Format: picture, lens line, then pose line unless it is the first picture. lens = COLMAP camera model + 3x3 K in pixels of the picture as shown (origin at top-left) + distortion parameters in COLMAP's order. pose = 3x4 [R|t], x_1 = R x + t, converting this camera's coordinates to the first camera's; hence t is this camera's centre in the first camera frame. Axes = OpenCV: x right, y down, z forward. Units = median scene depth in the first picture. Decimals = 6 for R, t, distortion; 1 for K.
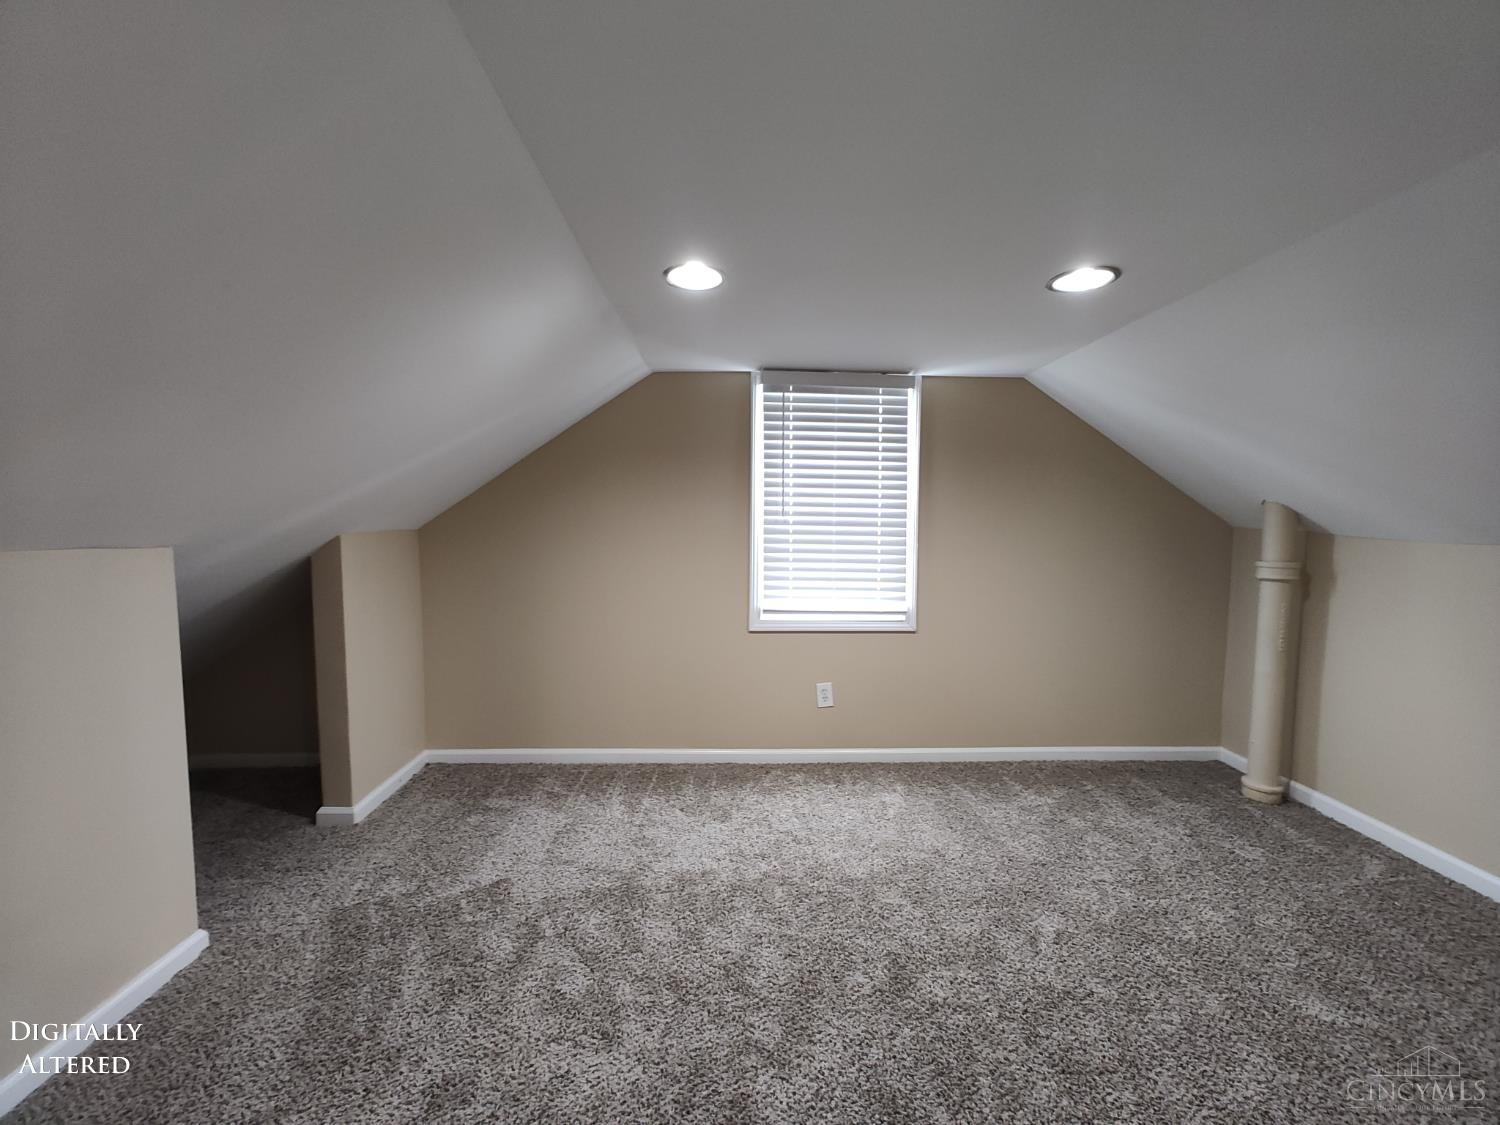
lens RADIAL K [[619.2, 0, 753.6], [0, 619.2, 563.1], [0, 0, 1]] dist [-0.018503, 0.011335]
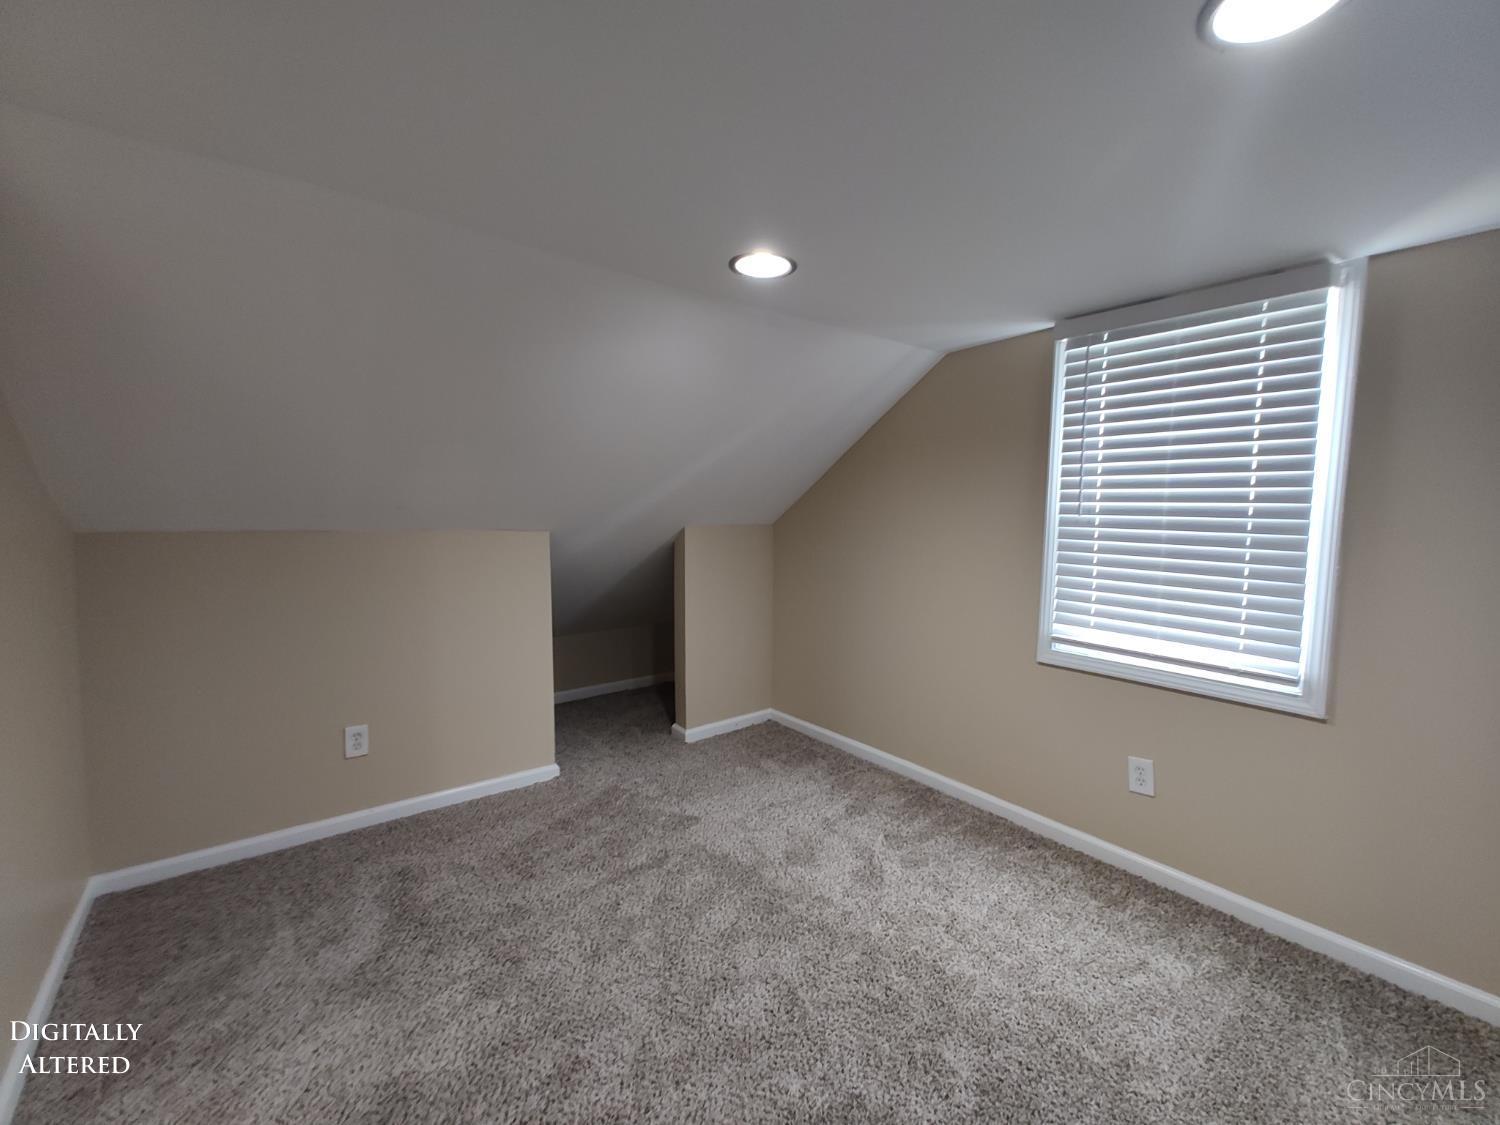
lens RADIAL K [[619.2, 0, 753.6], [0, 619.2, 563.1], [0, 0, 1]] dist [-0.018503, 0.011335]
pose [[0.583049, 0.064109, -0.809903, 0.443972], [-0.062223, 0.997477, 0.034162, -0.020394], [0.810050, 0.030476, 0.585568, 0.274023]]
